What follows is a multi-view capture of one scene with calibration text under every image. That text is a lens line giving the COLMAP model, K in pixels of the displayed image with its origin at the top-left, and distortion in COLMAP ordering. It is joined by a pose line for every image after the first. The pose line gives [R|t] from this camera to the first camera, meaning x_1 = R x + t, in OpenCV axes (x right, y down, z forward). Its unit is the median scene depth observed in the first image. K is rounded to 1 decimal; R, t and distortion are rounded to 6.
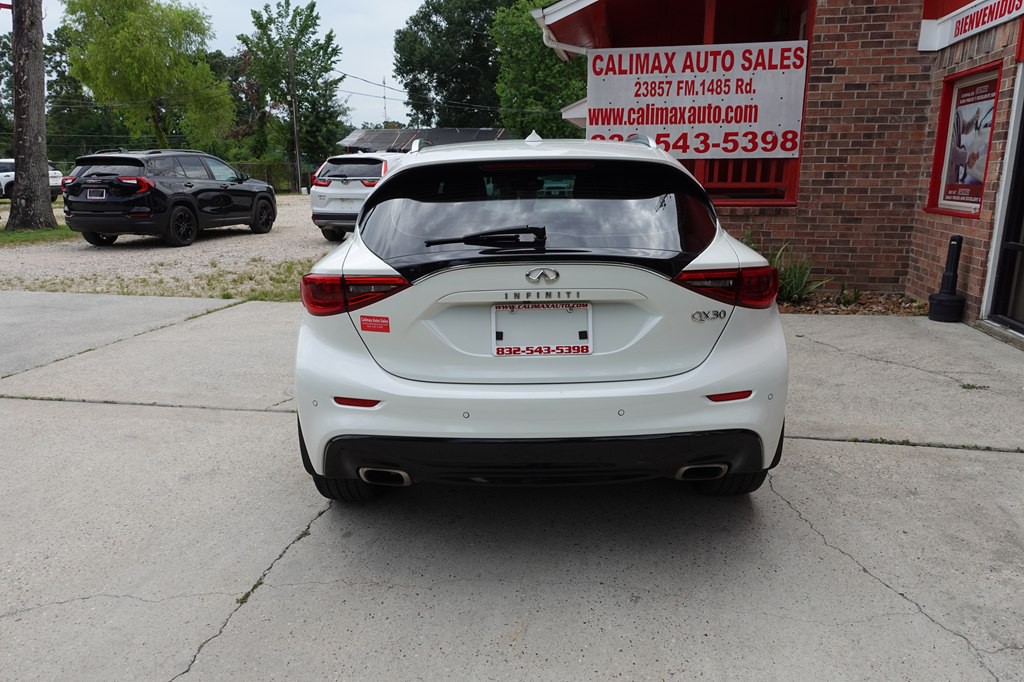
lens RADIAL K [[706.0, 0, 511.5], [0, 706.0, 334.1], [0, 0, 1]] dist [0.001267, -0.002392]
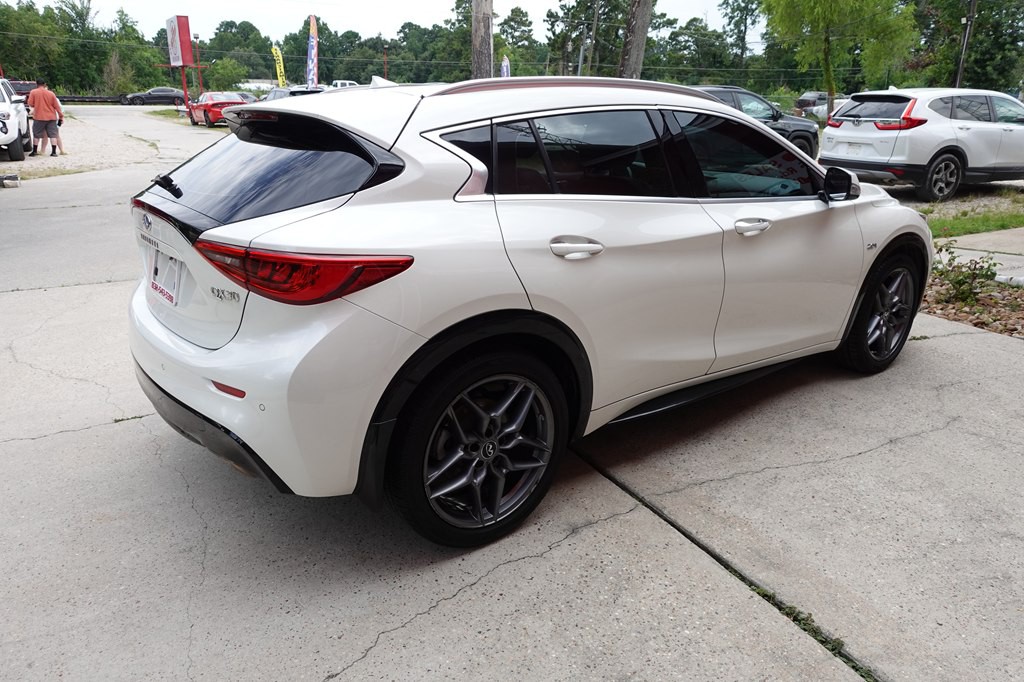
lens RADIAL K [[706.0, 0, 514.0], [0, 706.0, 331.5], [0, 0, 1]] dist [0.001267, -0.002392]
pose [[0.623796, 0.252271, -0.739755, 0.340038], [-0.189349, 0.967061, 0.170119, -0.058196], [0.758304, 0.033953, 0.651016, 0.201652]]
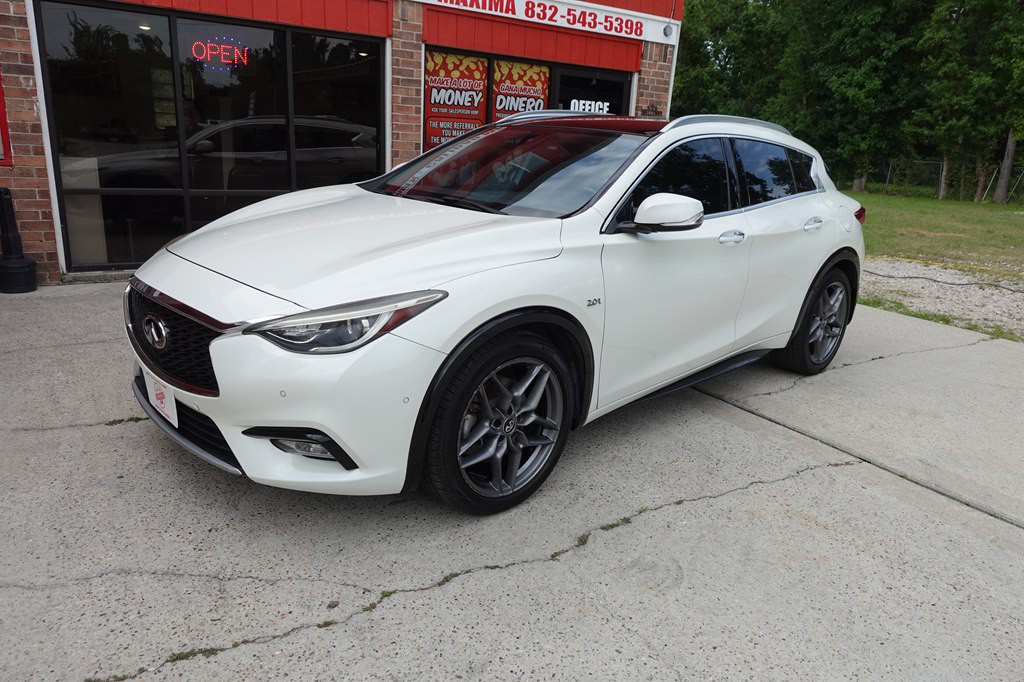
lens RADIAL K [[706.0, 0, 513.6], [0, 706.0, 339.5], [0, 0, 1]] dist [0.001267, -0.002392]
pose [[-0.699416, -0.224321, 0.678599, -0.312433], [0.111723, 0.903482, 0.413810, -0.205269], [-0.705928, 0.365241, -0.606848, 0.919452]]
